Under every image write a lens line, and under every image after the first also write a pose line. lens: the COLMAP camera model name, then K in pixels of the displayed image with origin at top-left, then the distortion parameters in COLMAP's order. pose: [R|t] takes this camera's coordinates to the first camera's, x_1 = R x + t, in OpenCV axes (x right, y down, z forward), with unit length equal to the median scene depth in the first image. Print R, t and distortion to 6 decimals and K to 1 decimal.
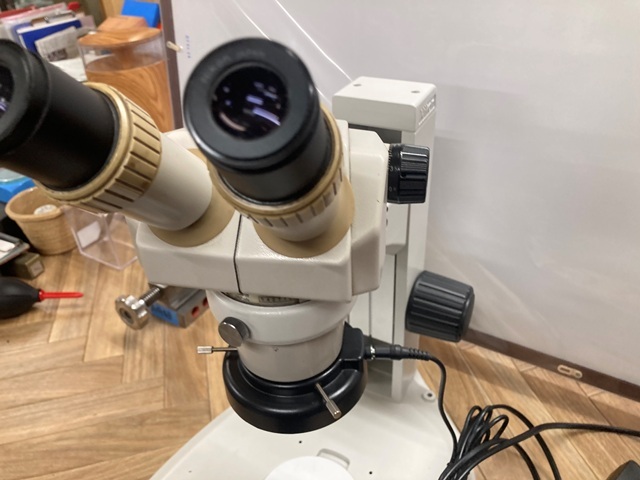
lens RADIAL K [[523.3, 0, 318.7], [0, 523.3, 240.2], [0, 0, 1]] dist [0.004347, -0.003367]
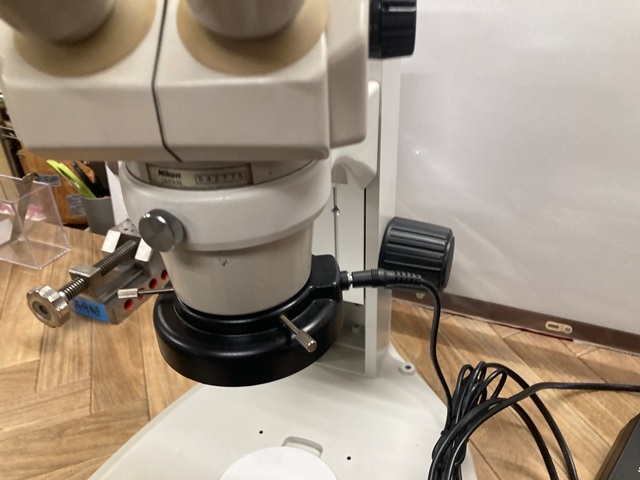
lens RADIAL K [[525.1, 0, 330.0], [0, 525.1, 239.6], [0, 0, 1]] dist [0.002398, 0.014909]
pose [[0.991417, -0.048417, 0.121443, -0.012570], [0.054648, 0.997326, -0.048517, 0.122445], [-0.118769, 0.054737, 0.991412, 0.142268]]
